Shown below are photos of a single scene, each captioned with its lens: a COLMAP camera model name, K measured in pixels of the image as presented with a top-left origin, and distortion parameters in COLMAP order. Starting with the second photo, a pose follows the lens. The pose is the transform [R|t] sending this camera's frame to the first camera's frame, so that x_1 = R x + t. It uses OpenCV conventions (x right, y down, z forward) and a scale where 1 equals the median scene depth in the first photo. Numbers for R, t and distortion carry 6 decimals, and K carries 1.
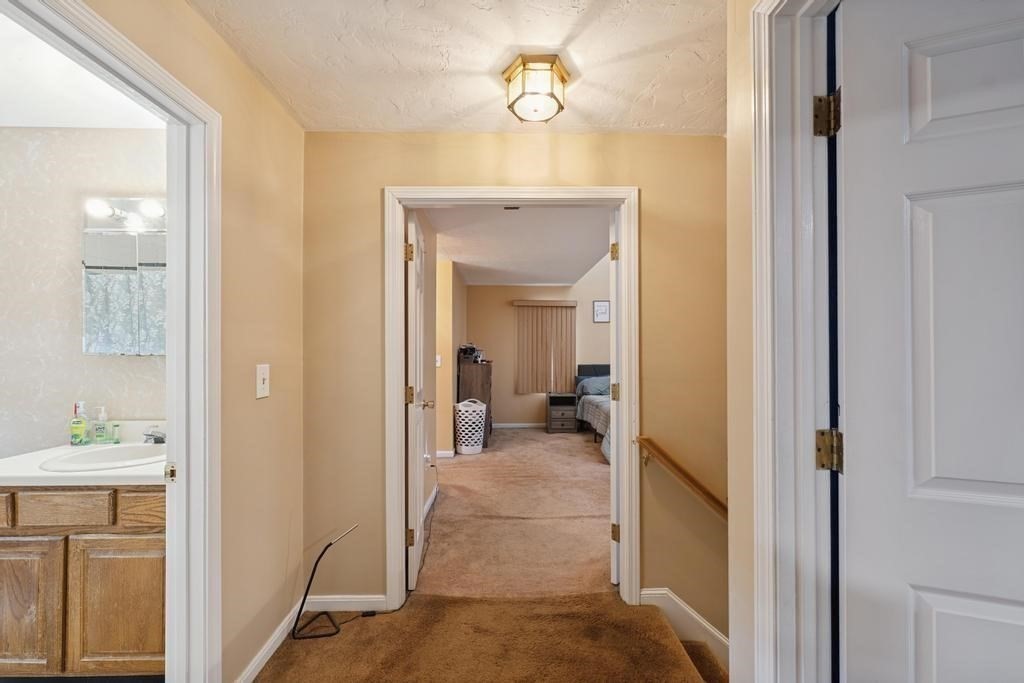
lens RADIAL K [[421.9, 0, 513.0], [0, 421.9, 347.8], [0, 0, 1]] dist [0.001951, -0.000397]
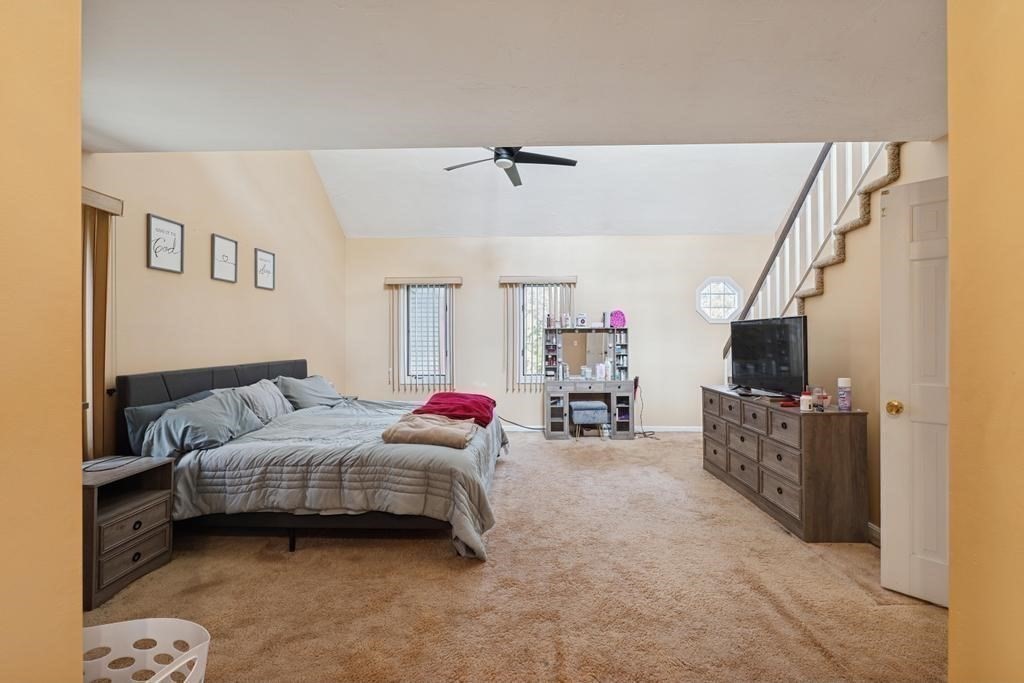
lens RADIAL K [[421.9, 0, 513.9], [0, 421.9, 339.4], [0, 0, 1]] dist [0.001951, -0.000397]
pose [[0.064270, -0.001955, 0.997931, -0.202047], [-0.002178, 0.999995, 0.002100, 0.006419], [-0.997930, -0.002309, 0.064265, 0.678066]]
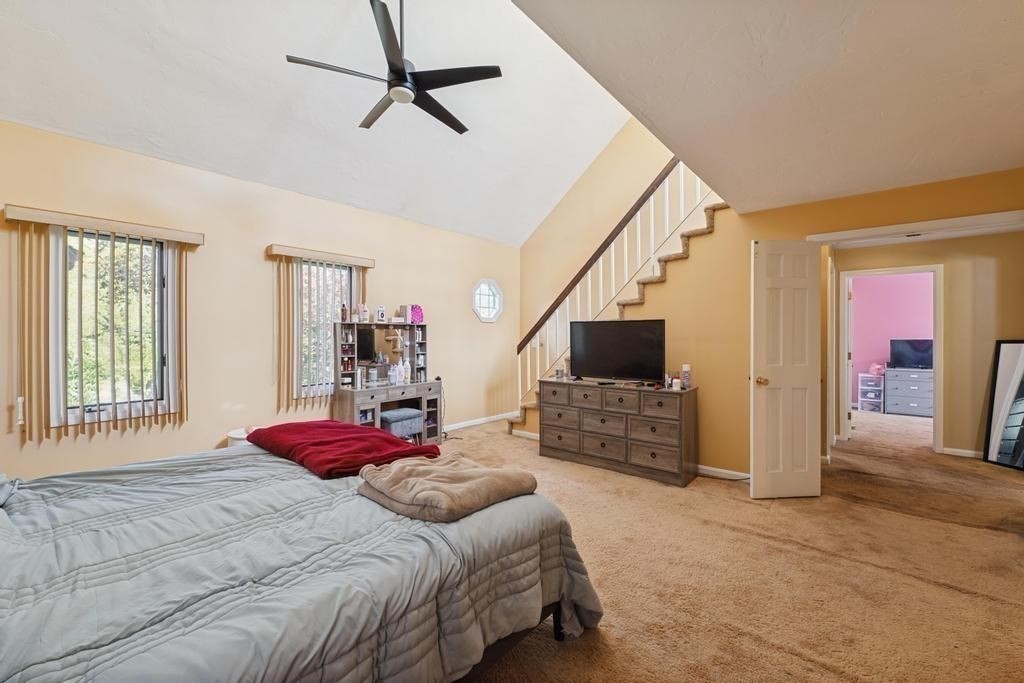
lens RADIAL K [[421.9, 0, 512.9], [0, 421.9, 337.5], [0, 0, 1]] dist [0.001951, -0.000397]
pose [[-0.743430, -0.004551, 0.668799, 0.019451], [-0.004118, 0.999989, 0.002227, 0.006361], [-0.668801, -0.001099, -0.743440, 0.978700]]
